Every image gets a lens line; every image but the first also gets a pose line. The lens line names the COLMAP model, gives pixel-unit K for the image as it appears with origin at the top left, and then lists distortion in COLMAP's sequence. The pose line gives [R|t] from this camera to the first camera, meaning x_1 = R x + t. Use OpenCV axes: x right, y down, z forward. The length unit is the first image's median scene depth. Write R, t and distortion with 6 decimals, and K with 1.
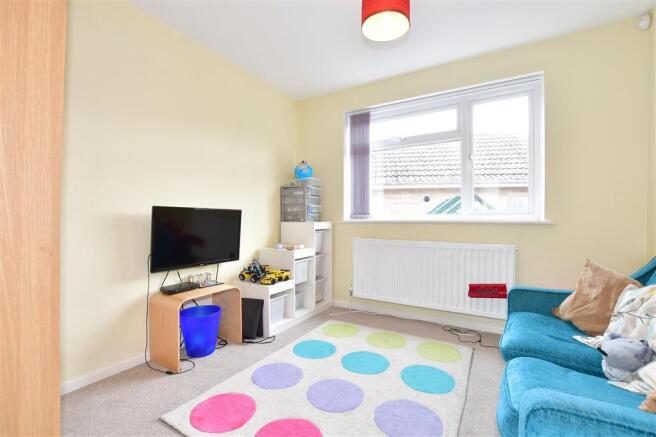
lens RADIAL K [[289.6, 0, 327.7], [0, 289.6, 220.9], [0, 0, 1]] dist [-0.028419, 0.001177]
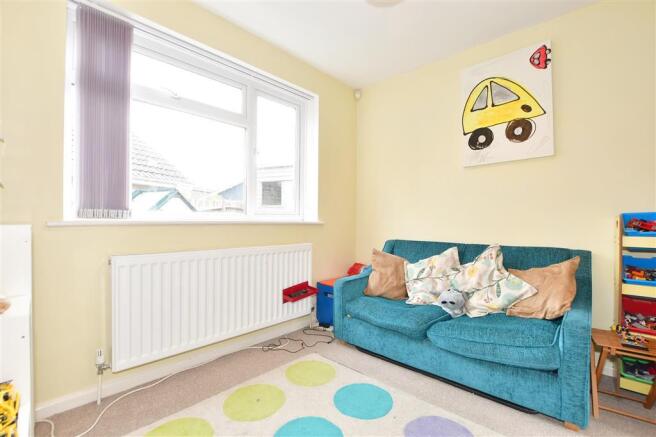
lens RADIAL K [[289.6, 0, 327.7], [0, 289.6, 220.9], [0, 0, 1]] dist [-0.028419, 0.001177]
pose [[0.225970, 0.005257, 0.974120, -0.374844], [0.001978, 0.999981, -0.005856, 0.002700], [-0.974132, 0.003250, 0.225956, 0.626205]]
